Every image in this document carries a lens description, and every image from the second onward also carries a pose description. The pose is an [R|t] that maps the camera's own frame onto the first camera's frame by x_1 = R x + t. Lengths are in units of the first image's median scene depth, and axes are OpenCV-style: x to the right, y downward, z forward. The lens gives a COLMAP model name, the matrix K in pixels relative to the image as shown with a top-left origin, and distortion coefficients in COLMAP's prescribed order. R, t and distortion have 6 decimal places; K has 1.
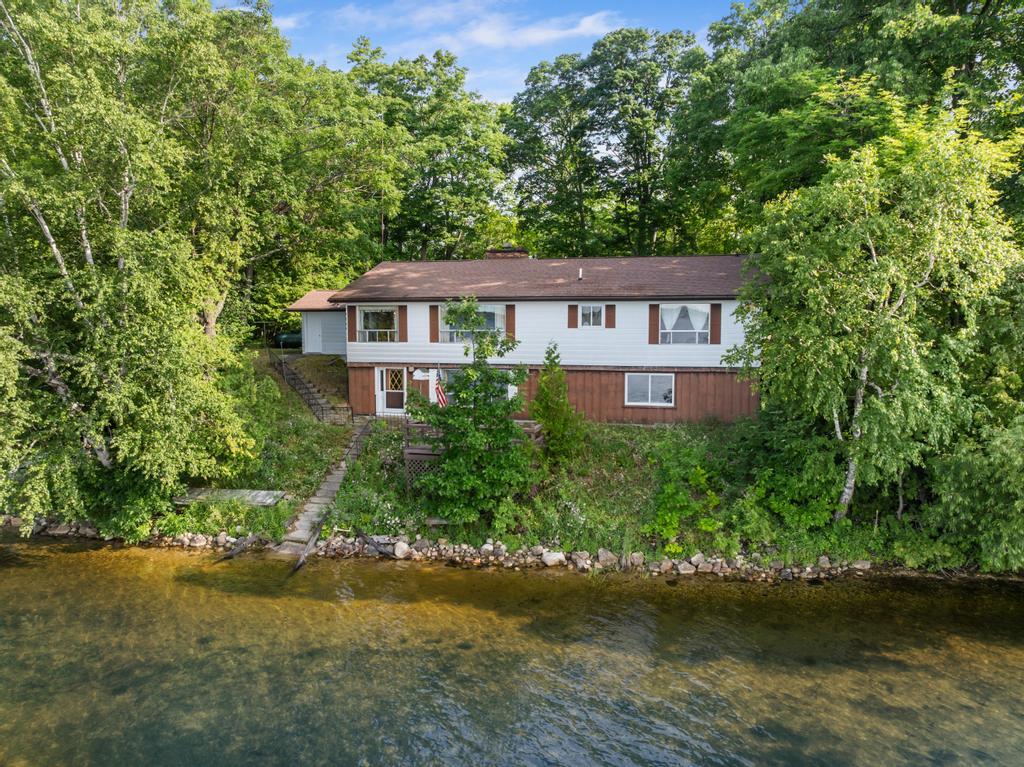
lens RADIAL K [[718.1, 0, 512.1], [0, 718.1, 382.6], [0, 0, 1]] dist [-0.044782, 0.000130]
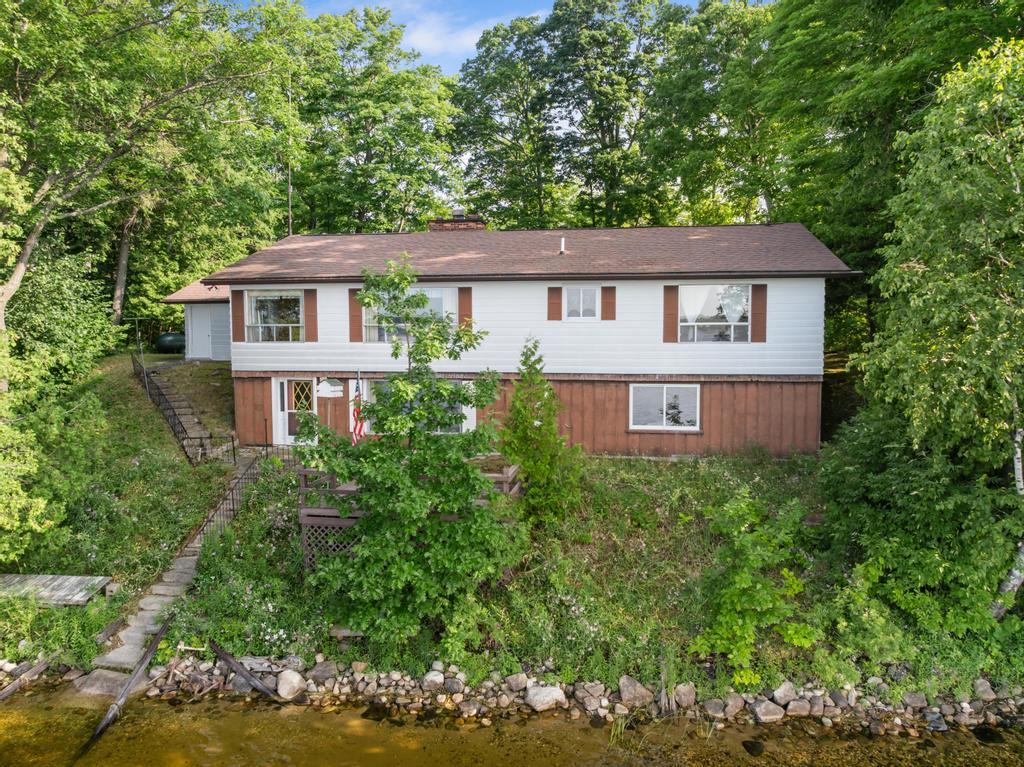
lens RADIAL K [[718.1, 0, 510.4], [0, 718.1, 382.9], [0, 0, 1]] dist [-0.044782, 0.000130]
pose [[0.997335, -0.006712, 0.072654, -0.010855], [0.007559, 0.999907, -0.011391, -0.008150], [-0.072571, 0.011910, 0.997292, 0.346591]]
